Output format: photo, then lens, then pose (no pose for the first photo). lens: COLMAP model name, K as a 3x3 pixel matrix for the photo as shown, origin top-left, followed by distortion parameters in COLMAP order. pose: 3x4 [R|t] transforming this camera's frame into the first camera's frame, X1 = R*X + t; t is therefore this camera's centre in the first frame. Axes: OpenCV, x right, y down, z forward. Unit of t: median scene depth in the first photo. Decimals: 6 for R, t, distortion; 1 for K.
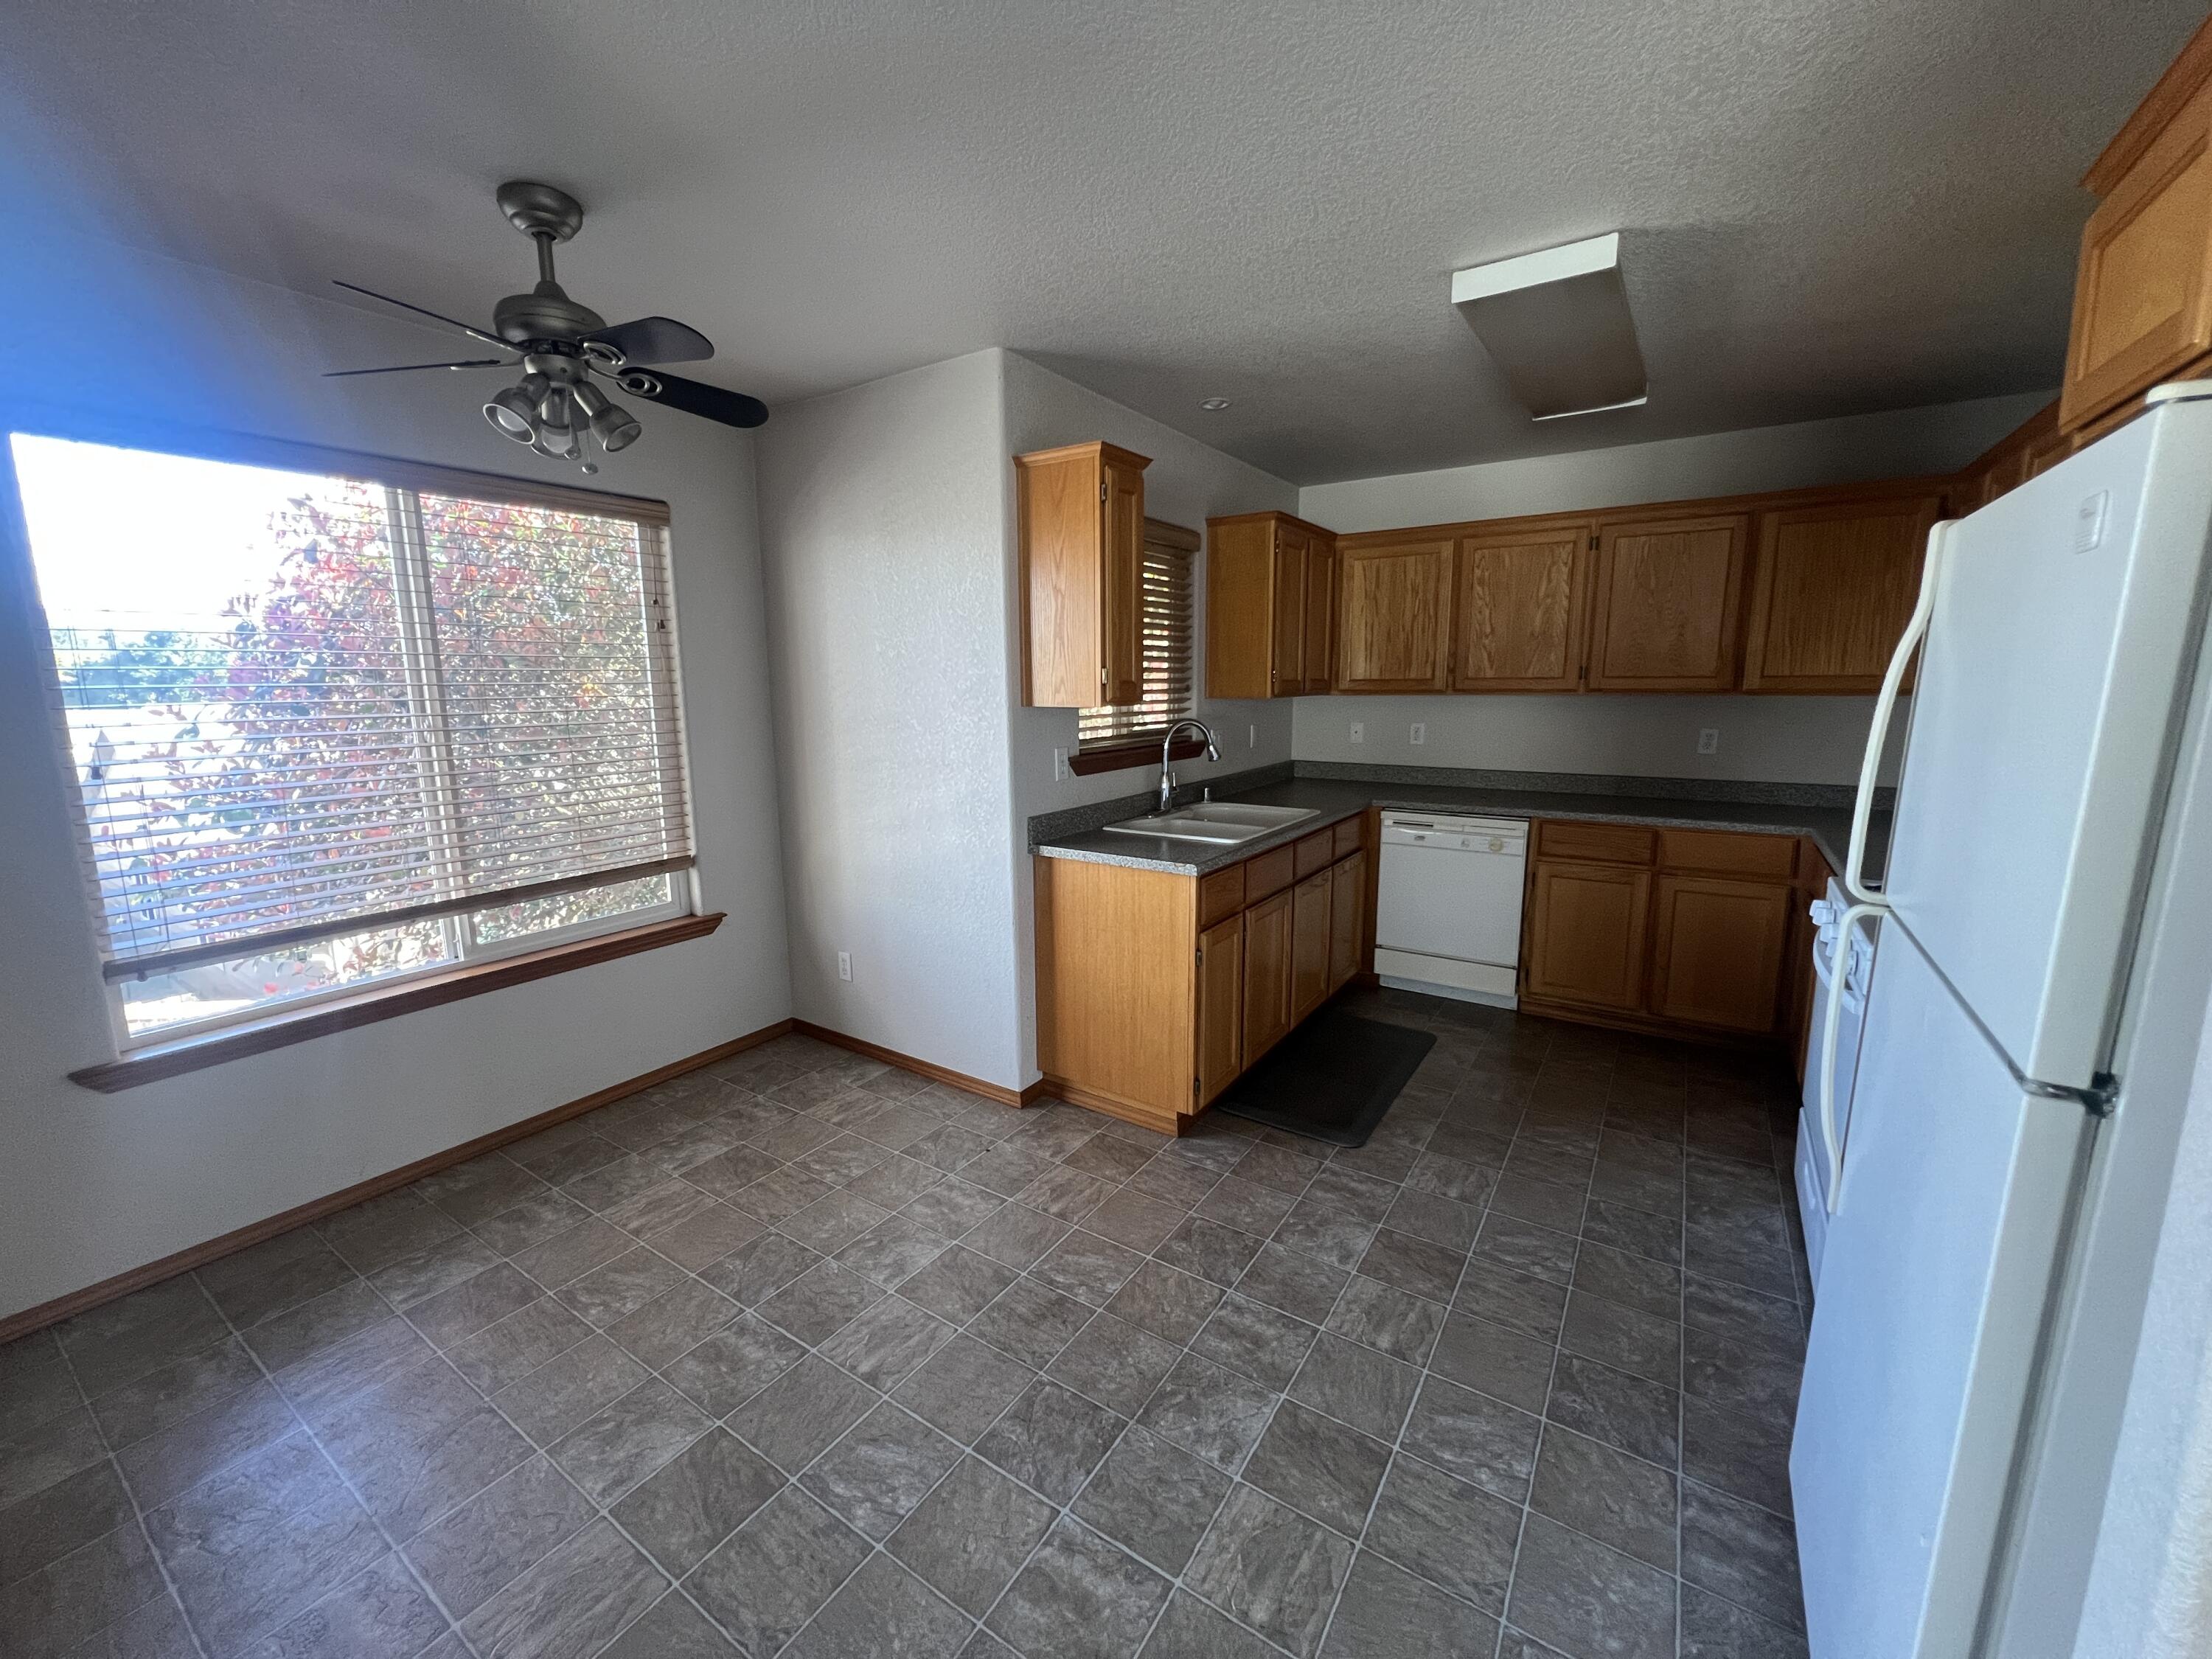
lens RADIAL K [[887.9, 0, 1096.1], [0, 887.9, 831.3], [0, 0, 1]] dist [-0.003003, -0.000421]
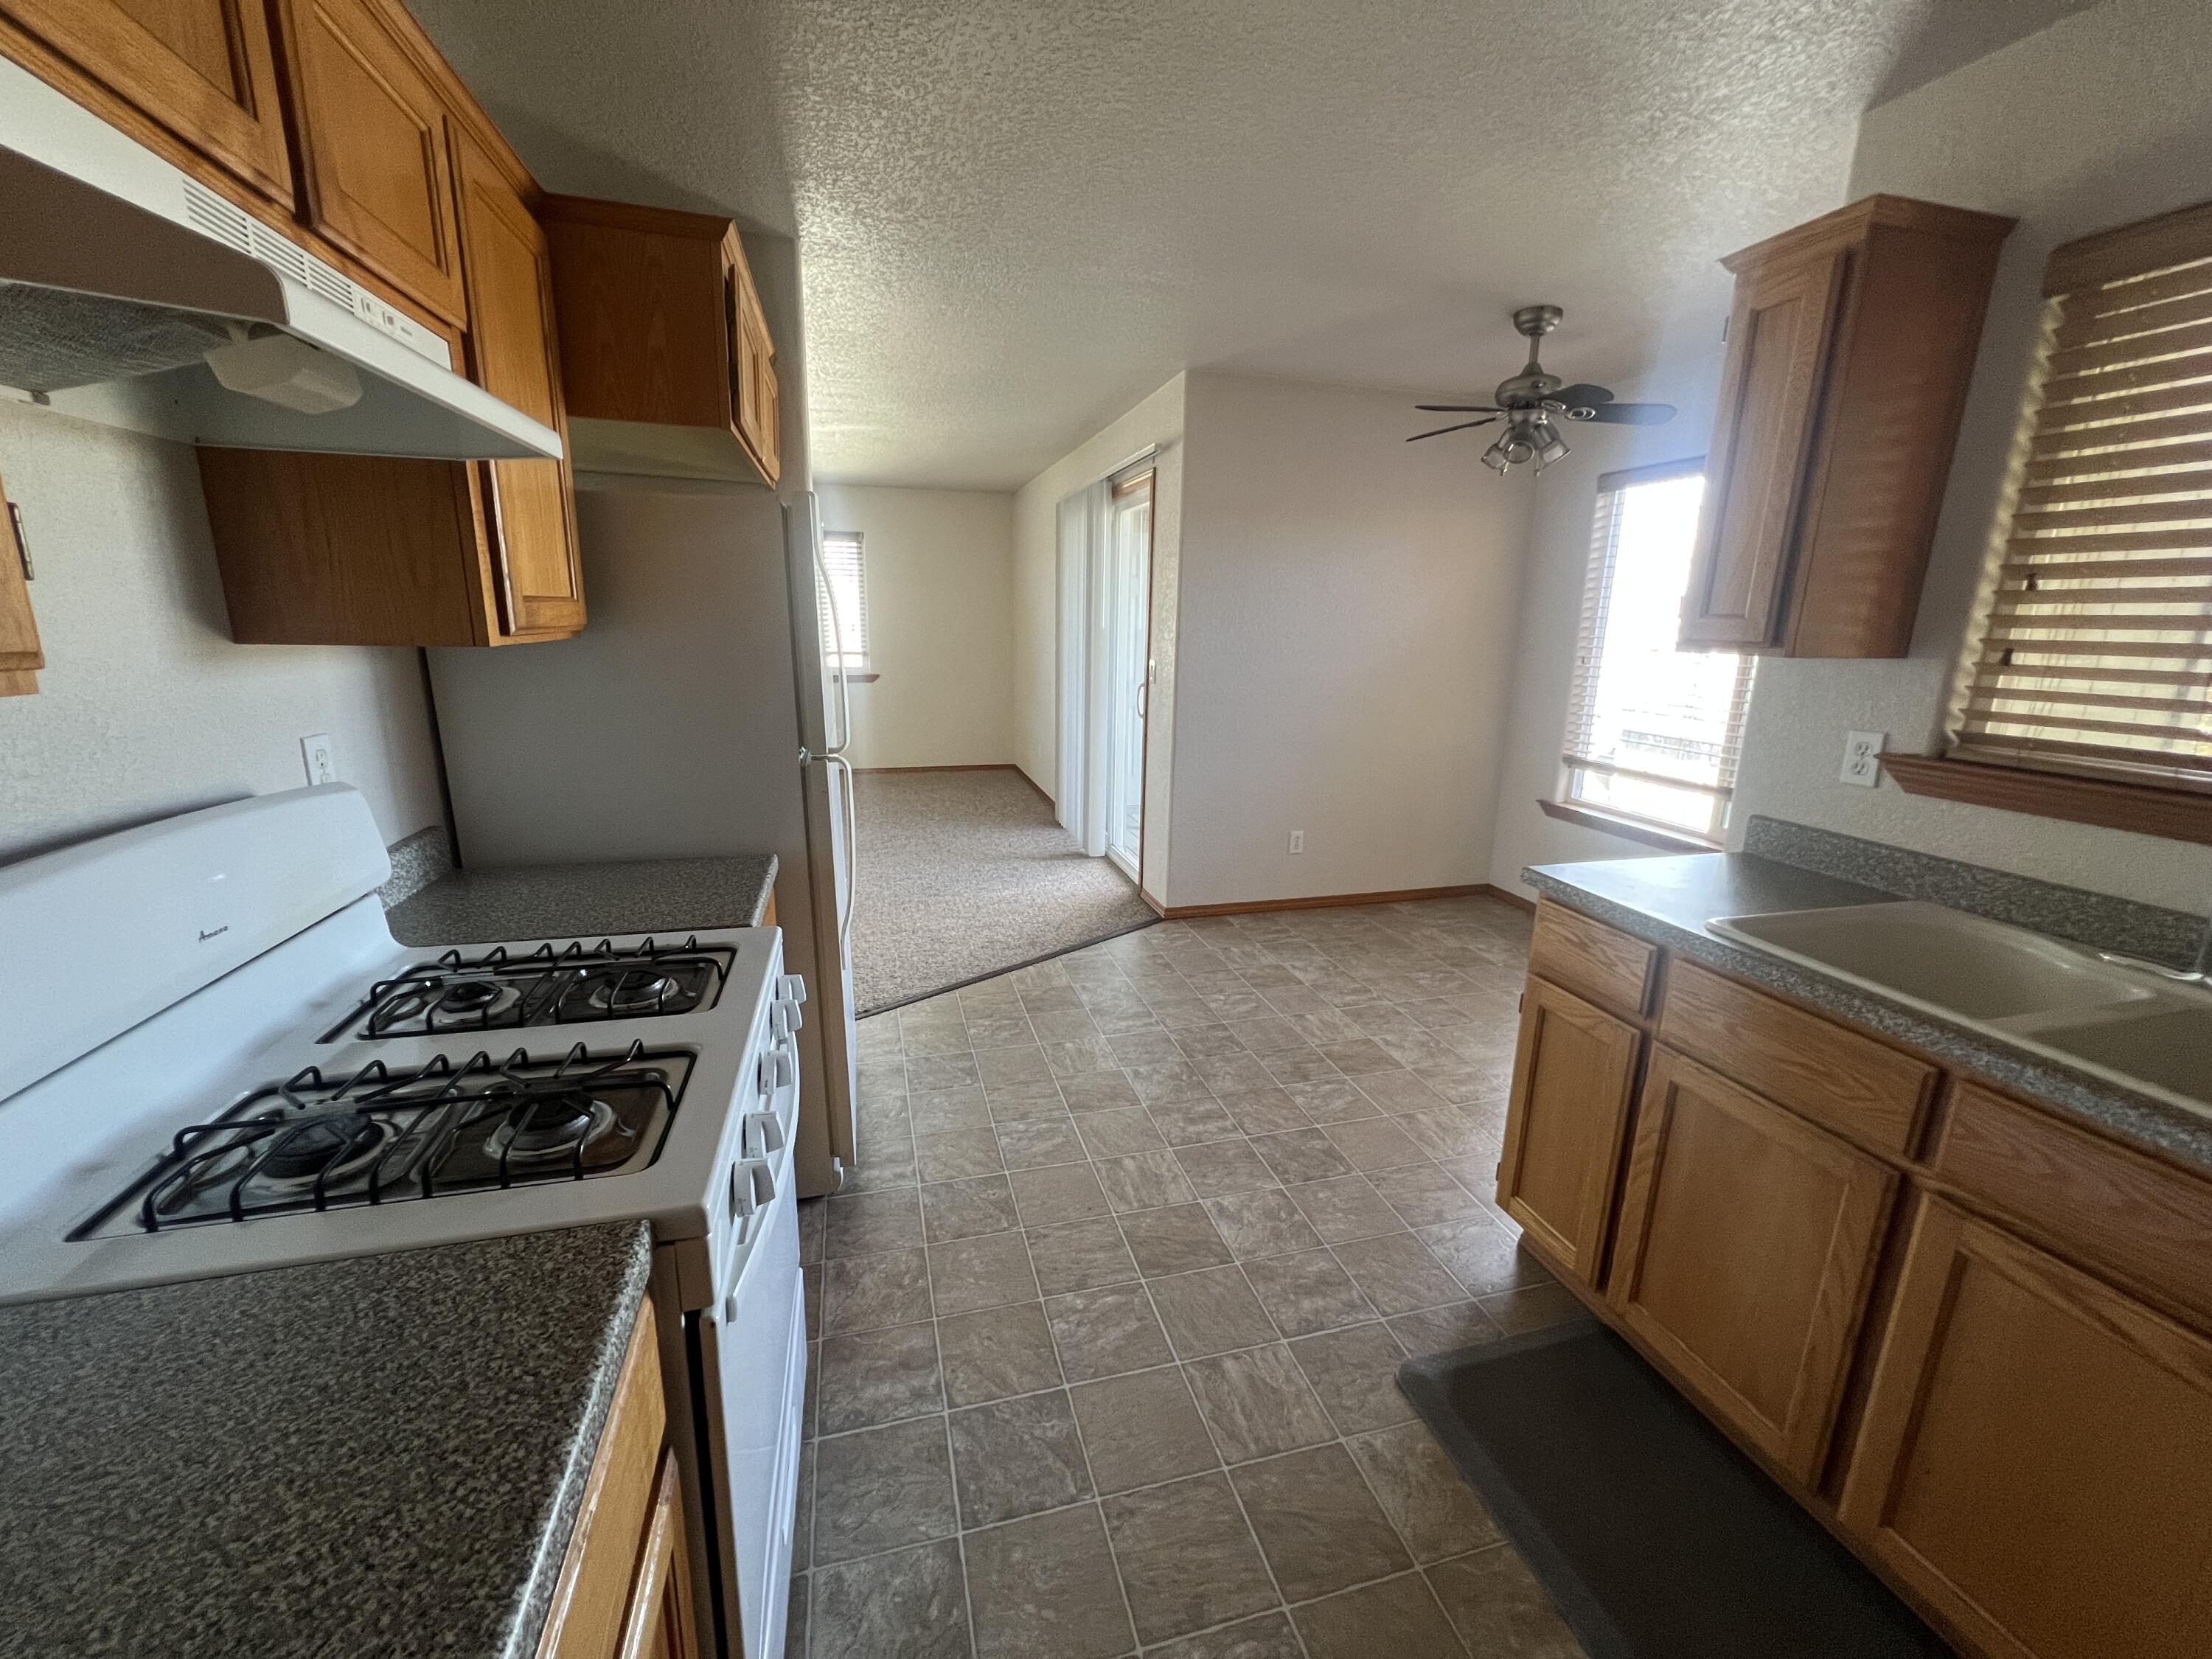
lens RADIAL K [[887.9, 0, 1102.4], [0, 887.9, 826.6], [0, 0, 1]] dist [-0.003003, -0.000421]
pose [[-0.657566, 0.173630, -0.733116, 1.034147], [-0.136517, 0.929512, 0.342593, -0.234930], [0.740925, 0.325360, -0.587512, 1.371237]]
